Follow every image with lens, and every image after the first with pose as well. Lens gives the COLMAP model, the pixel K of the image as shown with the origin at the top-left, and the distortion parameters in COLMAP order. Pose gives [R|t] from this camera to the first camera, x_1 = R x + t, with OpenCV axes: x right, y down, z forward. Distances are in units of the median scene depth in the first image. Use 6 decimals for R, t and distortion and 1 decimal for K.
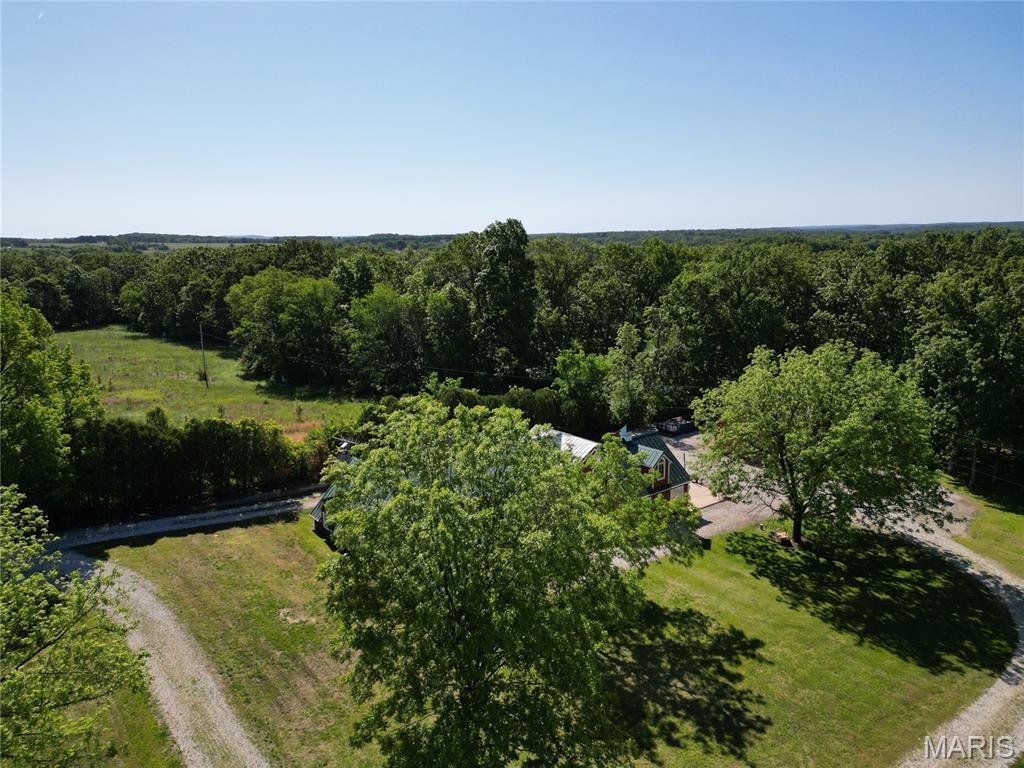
lens RADIAL K [[716.5, 0, 499.7], [0, 716.5, 378.7], [0, 0, 1]] dist [0.073992, -0.068546]
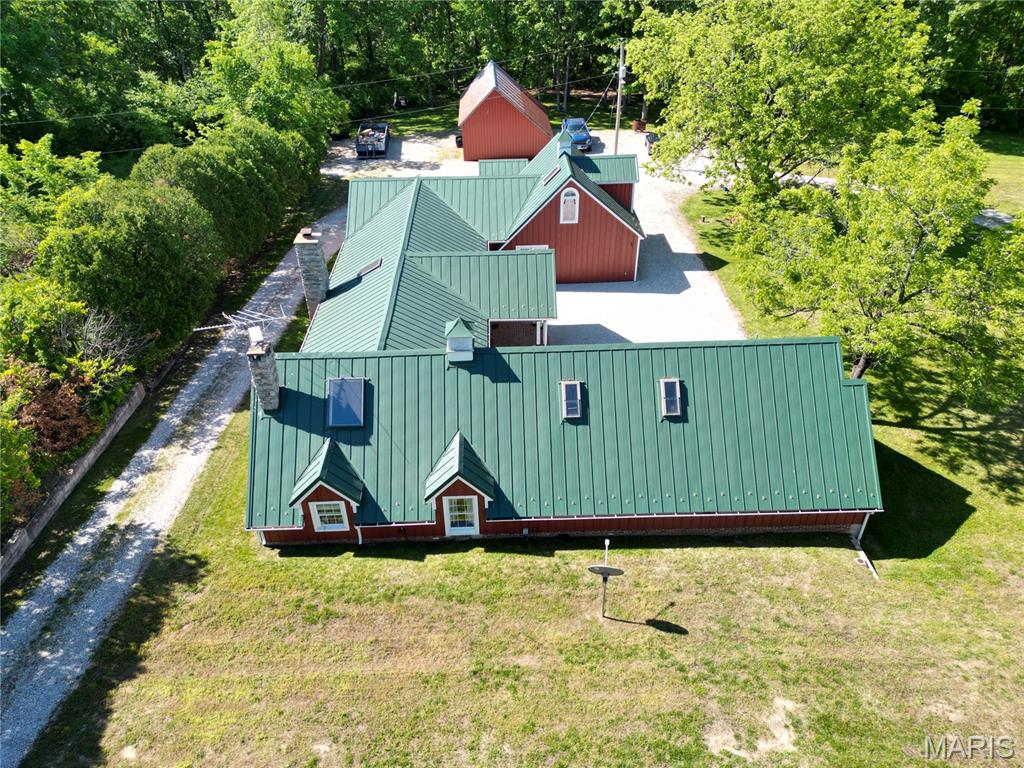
lens RADIAL K [[716.5, 0, 506.1], [0, 716.5, 386.8], [0, 0, 1]] dist [0.073992, -0.068546]
pose [[0.597974, -0.451018, 0.662578, -0.458952], [0.166054, 0.878433, 0.448087, -0.036920], [-0.784125, -0.157920, 0.600174, 0.748508]]
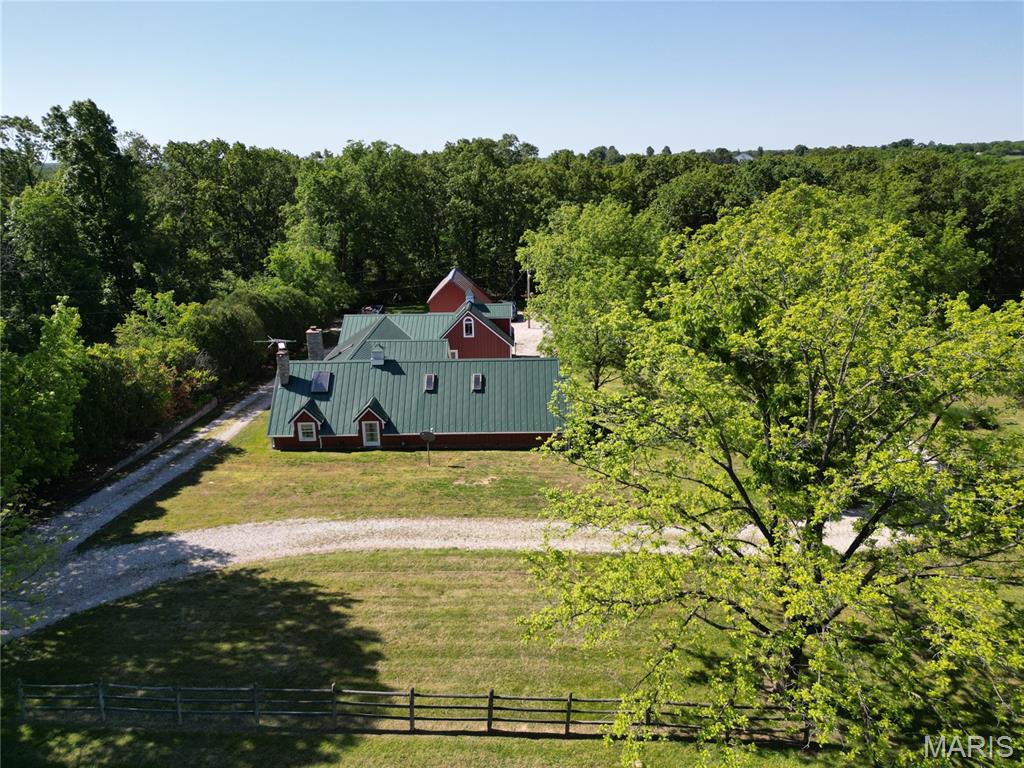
lens RADIAL K [[716.5, 0, 506.8], [0, 716.5, 381.3], [0, 0, 1]] dist [0.073992, -0.068546]
pose [[0.621246, -0.221843, 0.751558, -0.781843], [0.160048, 0.974794, 0.155440, 0.049716], [-0.767097, 0.023719, 0.641092, 0.304435]]
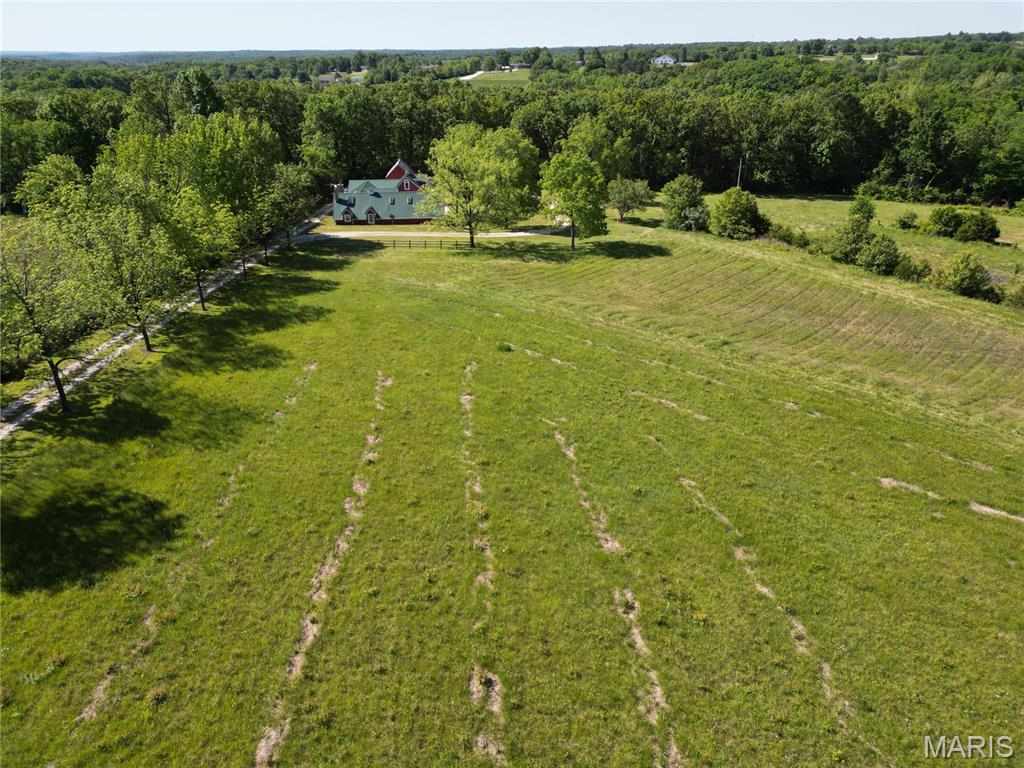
lens RADIAL K [[716.5, 0, 514.2], [0, 716.5, 376.8], [0, 0, 1]] dist [0.073992, -0.068546]
pose [[0.558883, -0.332285, 0.759761, -2.032107], [0.168397, 0.942594, 0.288374, 0.107809], [-0.811968, -0.033226, 0.582755, -0.865872]]
